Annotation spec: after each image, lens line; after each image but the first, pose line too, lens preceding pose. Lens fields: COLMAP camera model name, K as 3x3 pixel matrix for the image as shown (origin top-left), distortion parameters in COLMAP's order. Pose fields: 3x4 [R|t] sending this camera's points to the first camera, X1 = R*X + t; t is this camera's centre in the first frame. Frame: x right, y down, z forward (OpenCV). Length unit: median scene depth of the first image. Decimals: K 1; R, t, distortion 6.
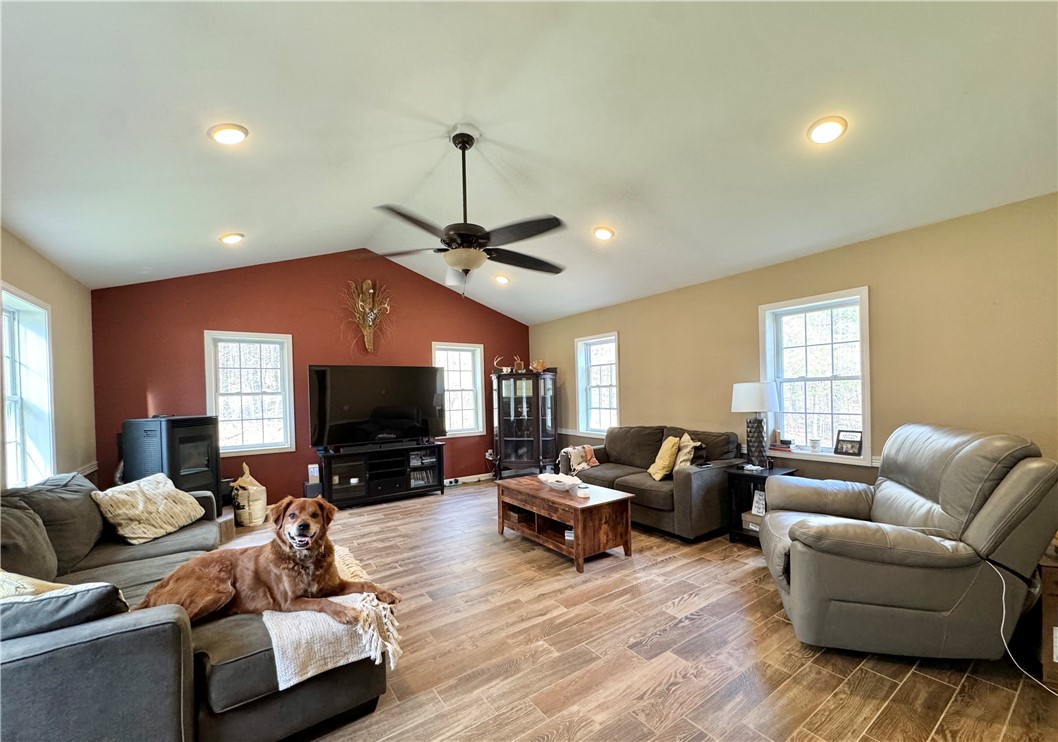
lens RADIAL K [[424.0, 0, 529.2], [0, 424.0, 395.8], [0, 0, 1]] dist [-0.001957, 0.000006]
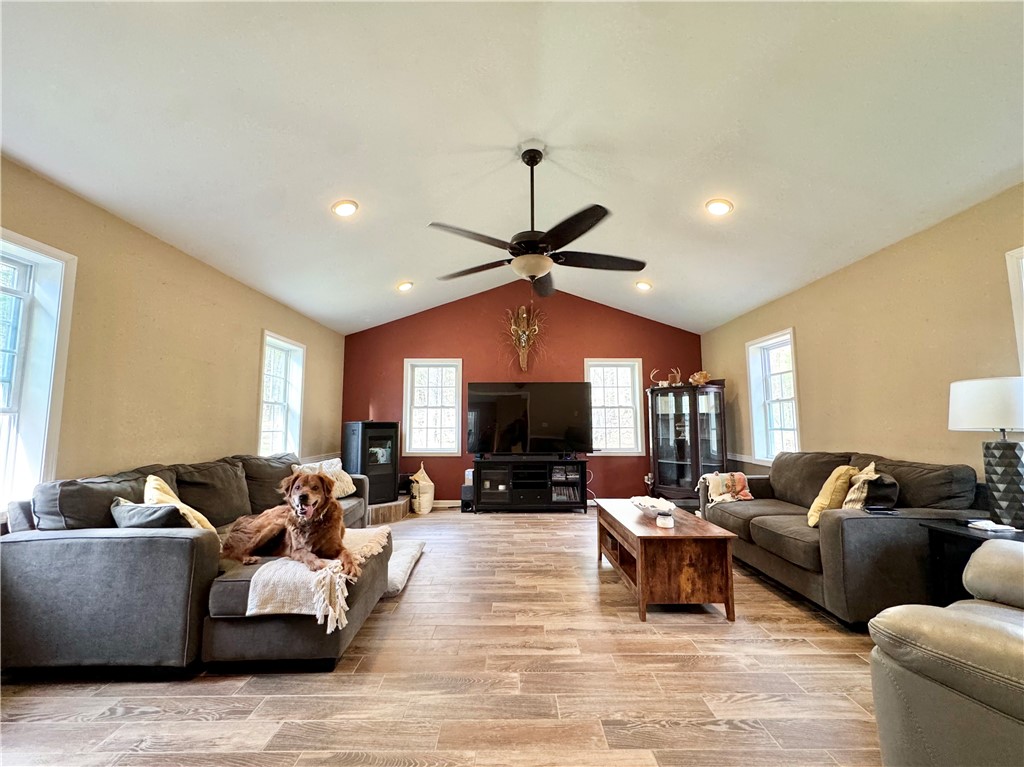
lens RADIAL K [[419.7, 0, 512.0], [0, 419.7, 383.5], [0, 0, 1]] dist [-0.003050, -0.000027]
pose [[0.822253, -0.032979, -0.568167, 0.249547], [-0.021813, 0.995760, -0.089366, 0.032244], [0.568705, 0.085875, 0.818047, 0.117043]]
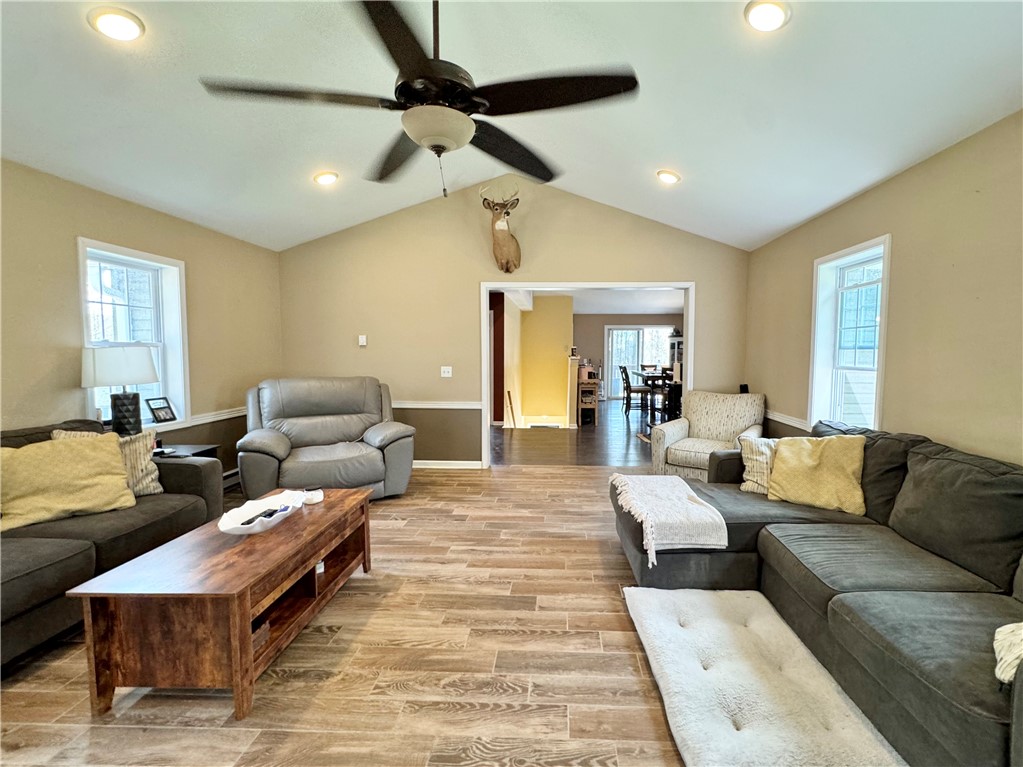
lens RADIAL K [[453.9, 0, 545.8], [0, 453.9, 379.2], [0, 0, 1]] dist [-0.000442, 0.000030]
pose [[-0.802369, -0.009602, 0.596751, -0.444143], [0.023571, 0.998581, 0.047760, 0.007346], [-0.596363, 0.052386, -0.801004, 0.969604]]
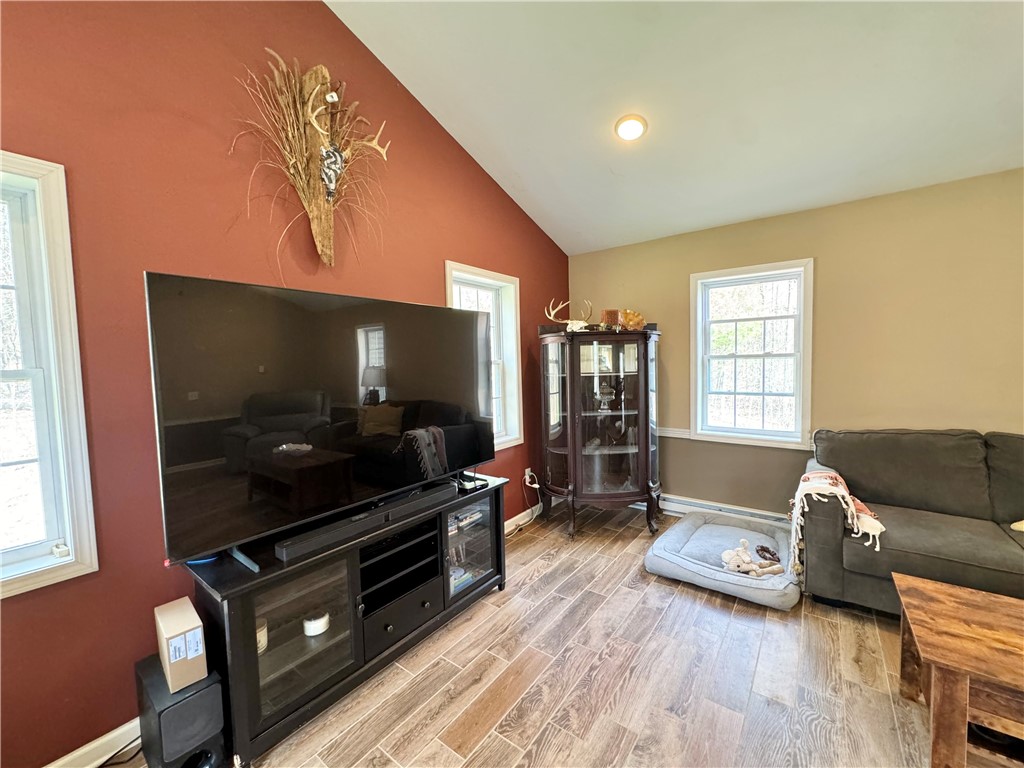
lens RADIAL K [[409.4, 0, 512.0], [0, 409.4, 384.0], [0, 0, 1]] dist [-0.003701, 0.000284]
pose [[0.950852, -0.016537, 0.309205, -0.389729], [0.004167, 0.999166, 0.040624, -0.010171], [-0.309619, -0.037339, 0.950127, 0.692481]]
